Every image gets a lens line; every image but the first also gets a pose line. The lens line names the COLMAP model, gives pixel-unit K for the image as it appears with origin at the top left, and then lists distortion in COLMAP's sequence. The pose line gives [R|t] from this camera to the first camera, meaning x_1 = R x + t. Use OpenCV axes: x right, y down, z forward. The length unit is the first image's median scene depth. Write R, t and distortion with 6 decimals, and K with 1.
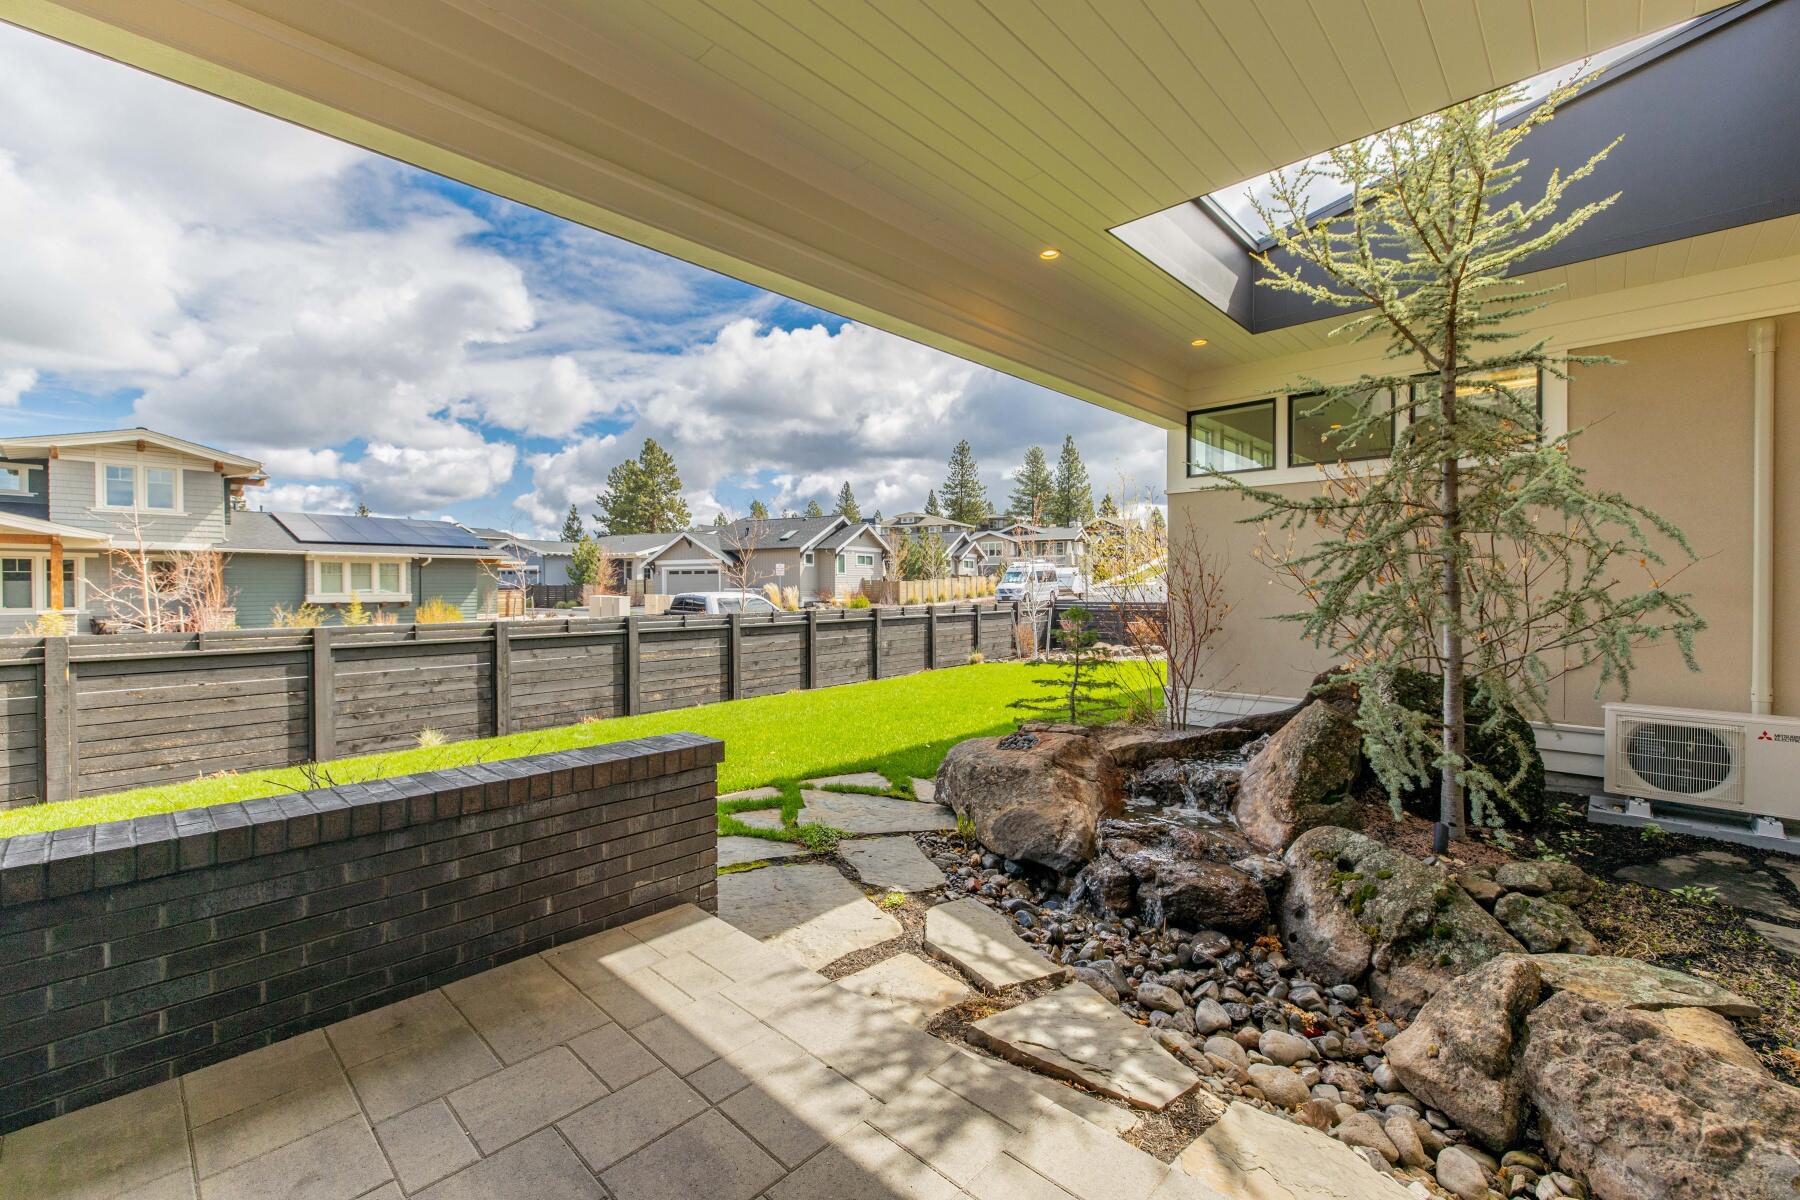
lens RADIAL K [[756.3, 0, 893.0], [0, 756.3, 587.8], [0, 0, 1]] dist [0.002281, 0.000795]
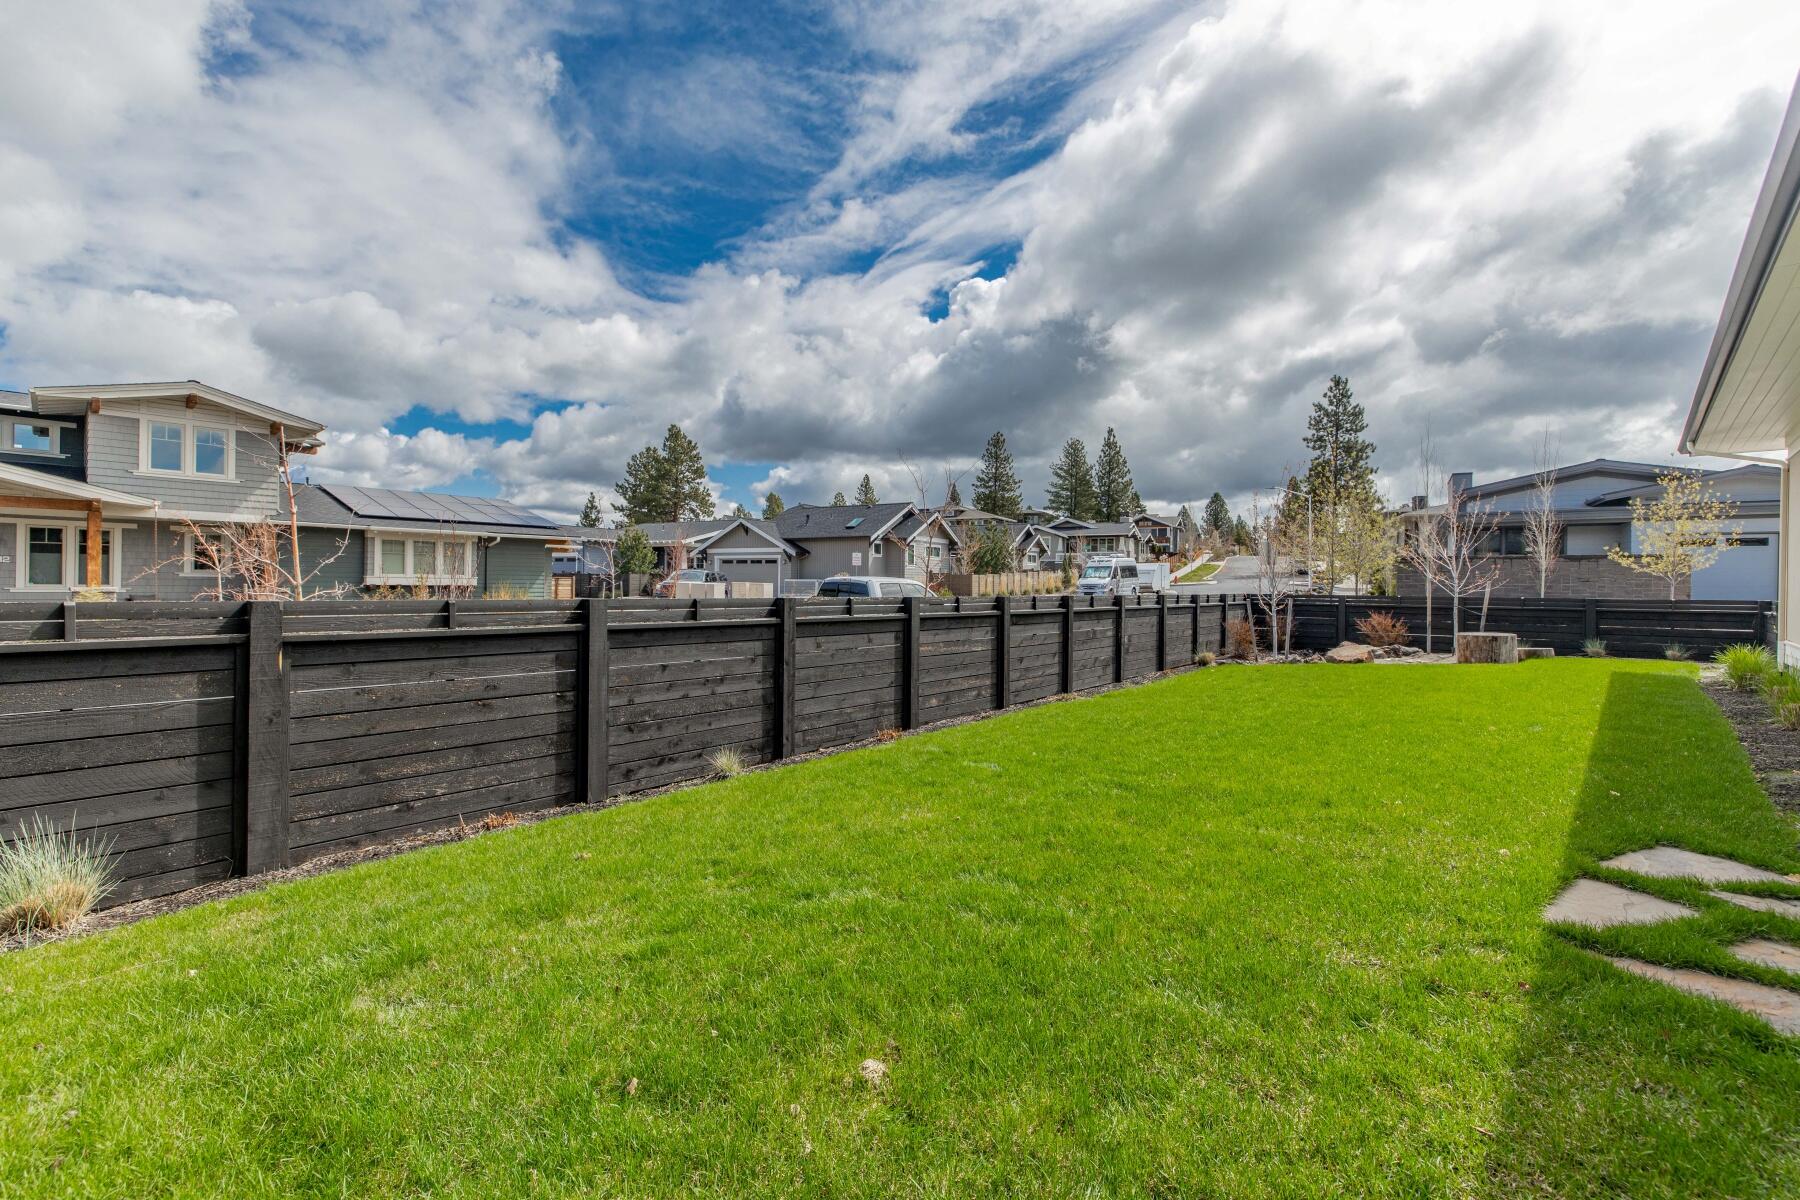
lens RADIAL K [[775.8, 0, 909.6], [0, 775.8, 567.7], [0, 0, 1]] dist [0.001078, -0.000065]
pose [[0.999868, 0.014386, 0.007487, -0.175509], [-0.014213, 0.999642, -0.022664, 0.013408], [-0.007811, 0.022554, 0.999715, 0.108006]]
